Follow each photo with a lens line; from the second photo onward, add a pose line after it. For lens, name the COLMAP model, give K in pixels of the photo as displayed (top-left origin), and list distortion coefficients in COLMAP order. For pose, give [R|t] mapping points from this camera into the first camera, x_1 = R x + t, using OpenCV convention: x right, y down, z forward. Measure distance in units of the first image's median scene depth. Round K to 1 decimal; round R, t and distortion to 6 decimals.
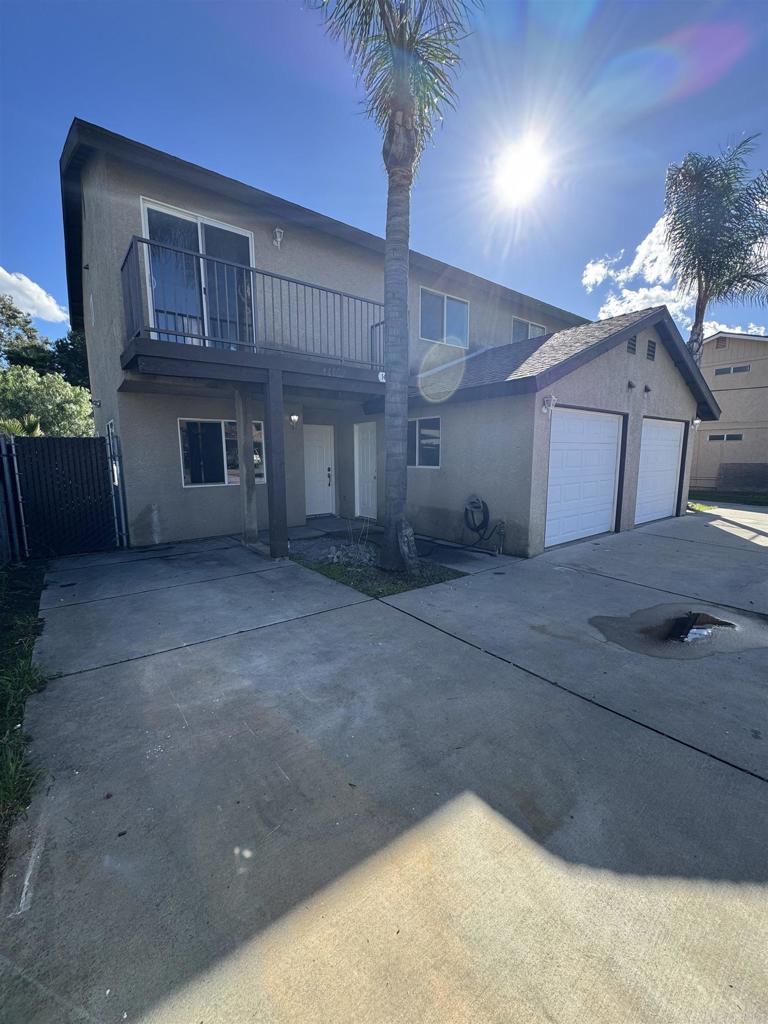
lens RADIAL K [[411.1, 0, 382.8], [0, 411.1, 513.9], [0, 0, 1]] dist [-0.005722, 0.000617]
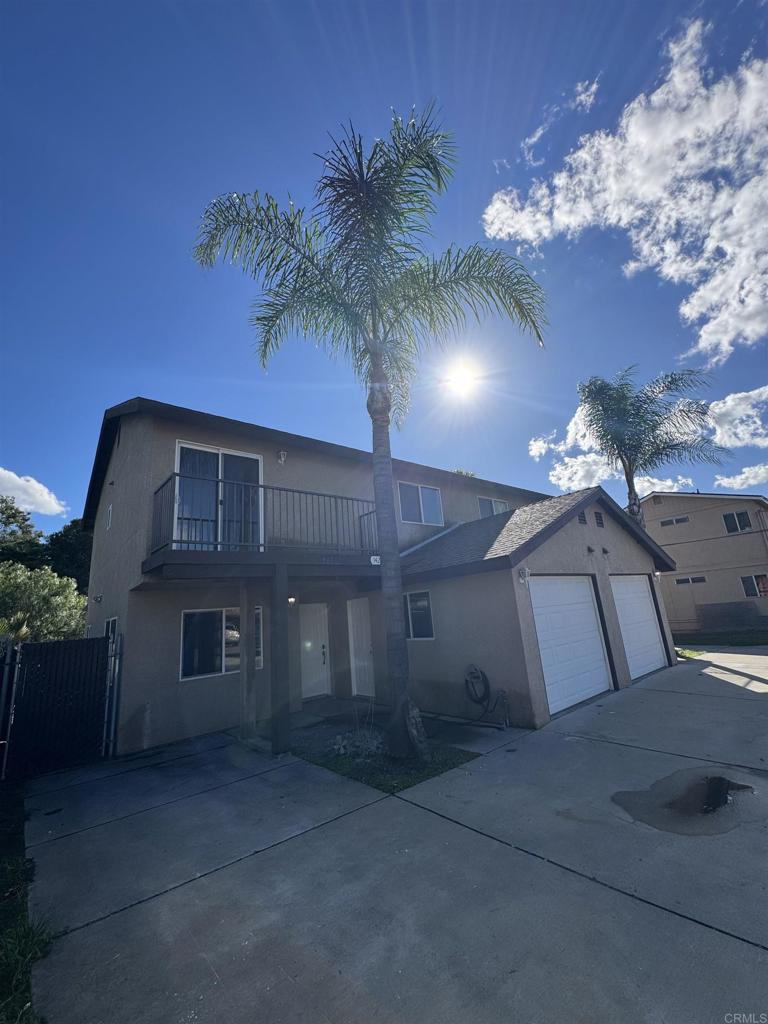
lens RADIAL K [[411.1, 0, 385.4], [0, 411.1, 511.6], [0, 0, 1]] dist [-0.005722, 0.000617]
pose [[0.996121, -0.063709, 0.060696, -0.036944], [0.082153, 0.920450, -0.382130, -0.028846], [-0.031523, 0.385634, 0.922113, -0.105371]]
